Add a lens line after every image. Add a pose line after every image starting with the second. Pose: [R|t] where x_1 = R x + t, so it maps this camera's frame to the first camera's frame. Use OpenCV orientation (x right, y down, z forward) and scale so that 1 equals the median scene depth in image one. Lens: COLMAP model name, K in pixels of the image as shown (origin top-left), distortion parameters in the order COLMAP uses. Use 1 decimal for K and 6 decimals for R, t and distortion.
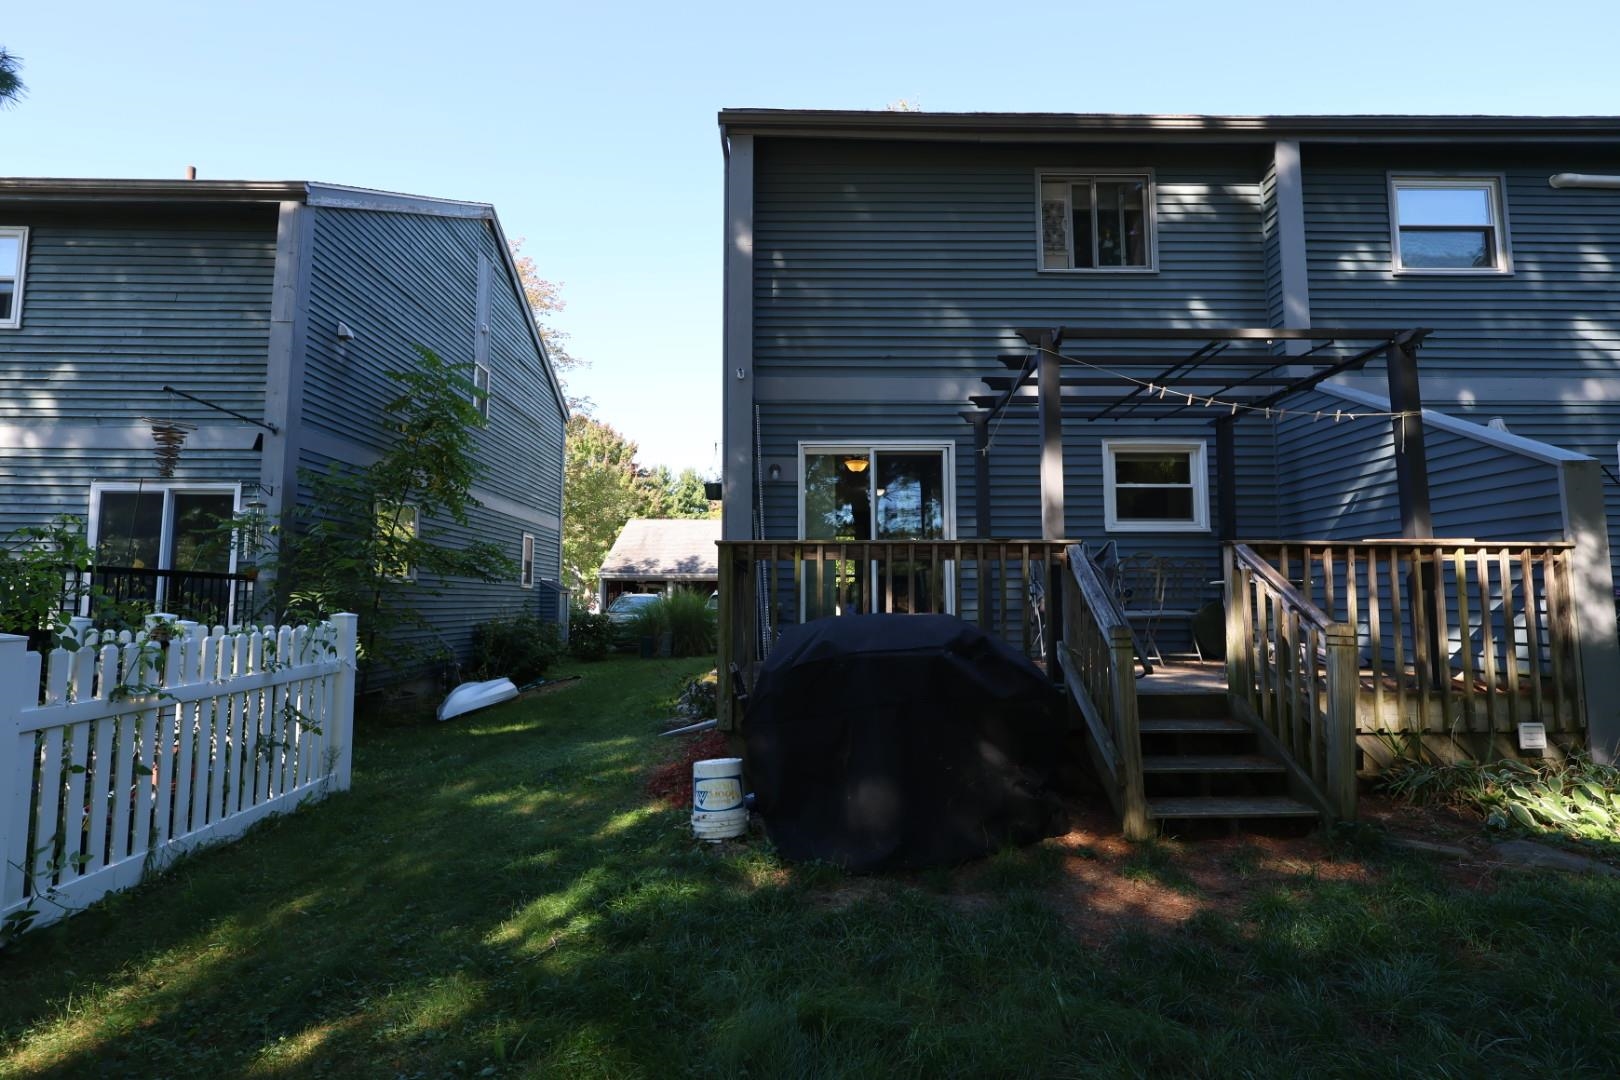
lens RADIAL K [[747.1, 0, 809.3], [0, 747.1, 538.4], [0, 0, 1]] dist [-0.001330, 0.000860]
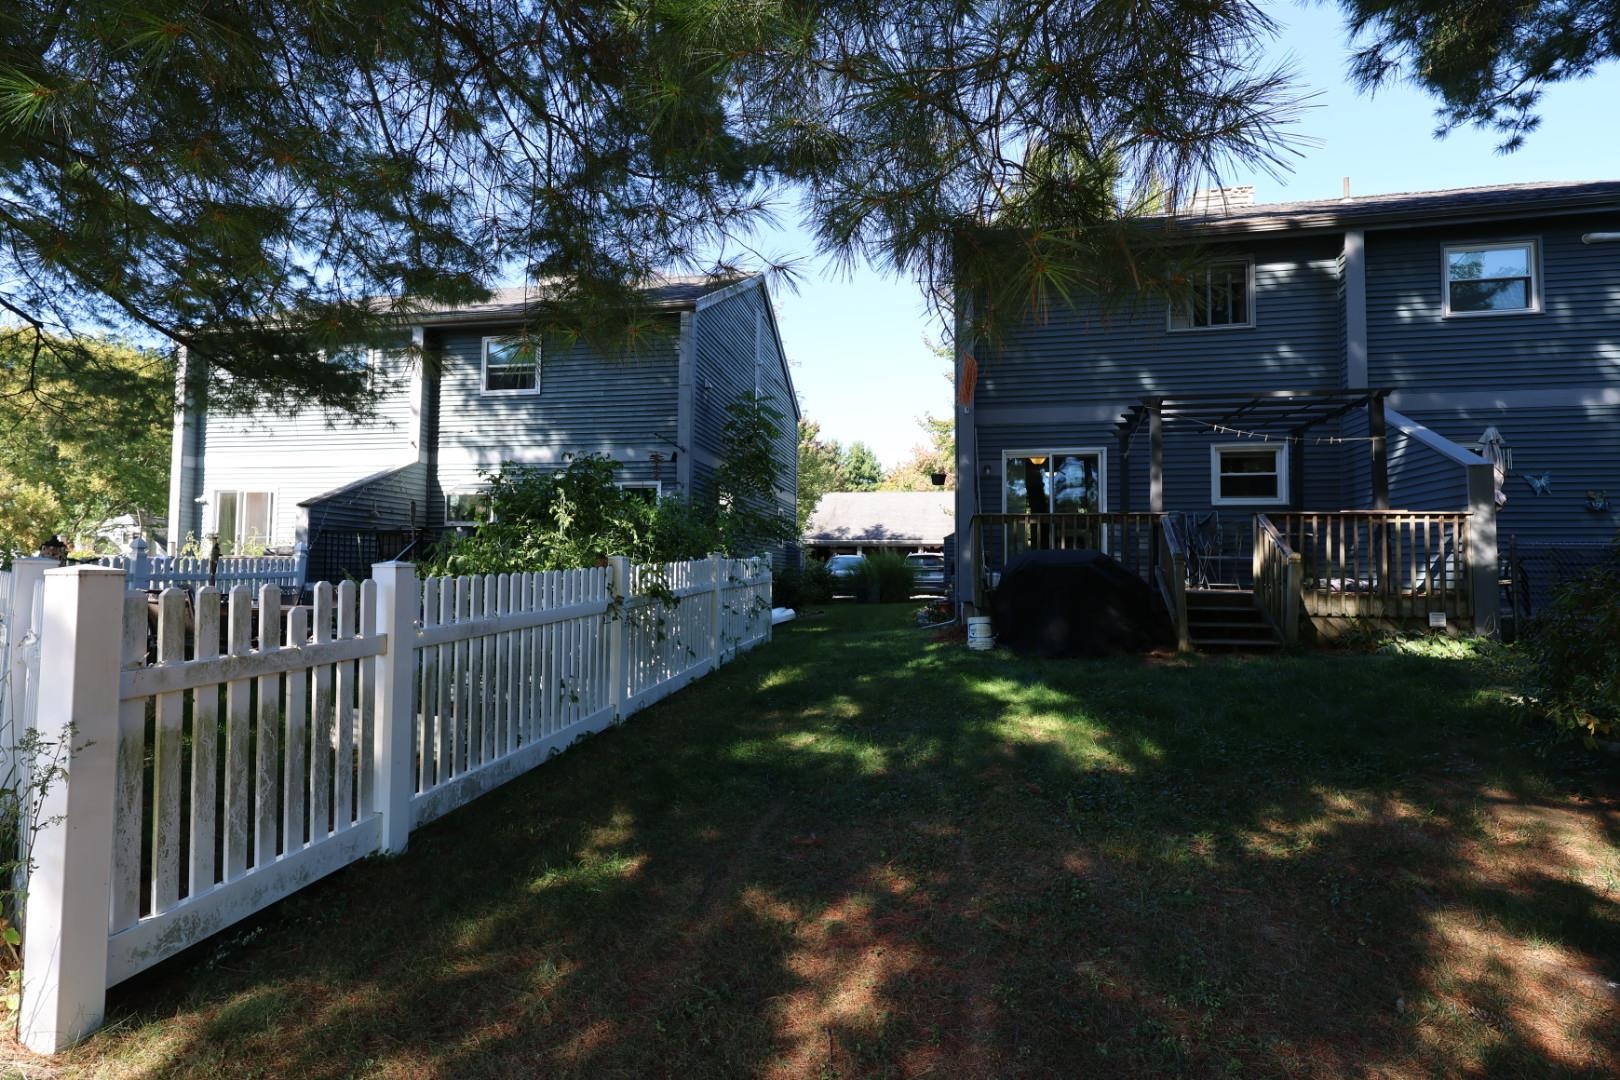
lens RADIAL K [[747.1, 0, 809.3], [0, 747.1, 538.4], [0, 0, 1]] dist [-0.001330, 0.000860]
pose [[0.977422, 0.000266, -0.211295, -0.077503], [0.008416, 0.999157, 0.040191, -0.009394], [0.211127, -0.041062, 0.976596, -0.631098]]
